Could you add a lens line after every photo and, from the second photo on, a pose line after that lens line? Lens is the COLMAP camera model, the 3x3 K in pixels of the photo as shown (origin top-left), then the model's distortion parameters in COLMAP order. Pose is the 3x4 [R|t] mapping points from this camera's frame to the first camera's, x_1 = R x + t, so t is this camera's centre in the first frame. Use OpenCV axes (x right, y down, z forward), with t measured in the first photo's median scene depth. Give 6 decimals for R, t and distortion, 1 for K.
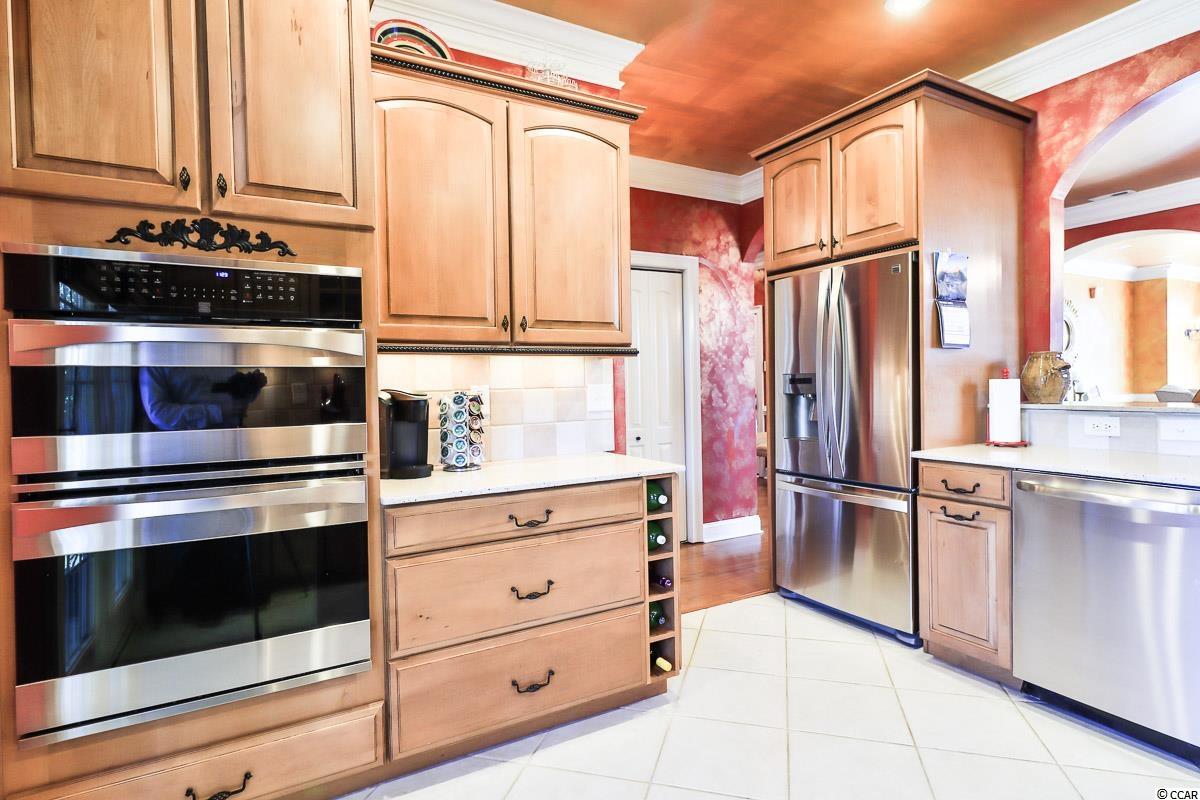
lens RADIAL K [[640.6, 0, 603.1], [0, 640.6, 391.4], [0, 0, 1]] dist [0.005956, -0.002219]
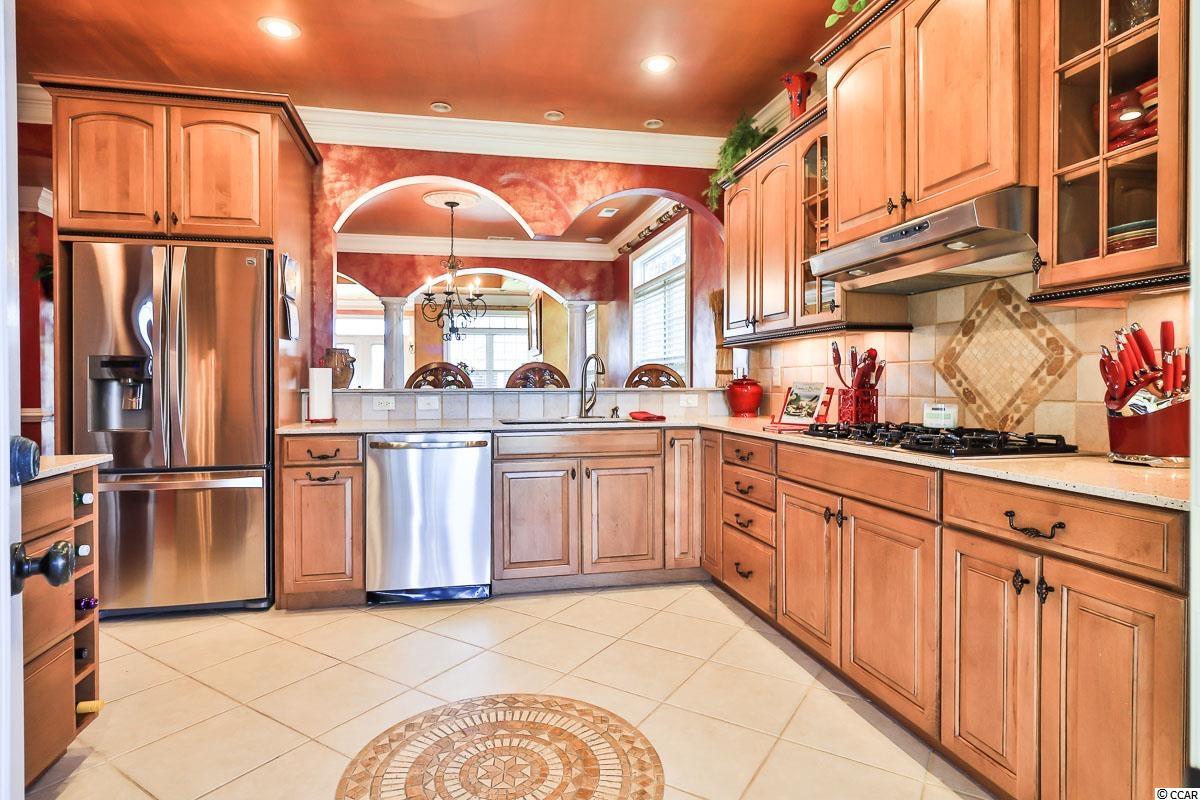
lens RADIAL K [[640.6, 0, 601.6], [0, 640.6, 394.8], [0, 0, 1]] dist [0.005956, -0.002219]
pose [[0.284473, 0.000370, 0.958684, -0.393517], [0.011677, 0.999924, -0.003851, 0.041655], [-0.958613, 0.012290, 0.284447, 0.129138]]
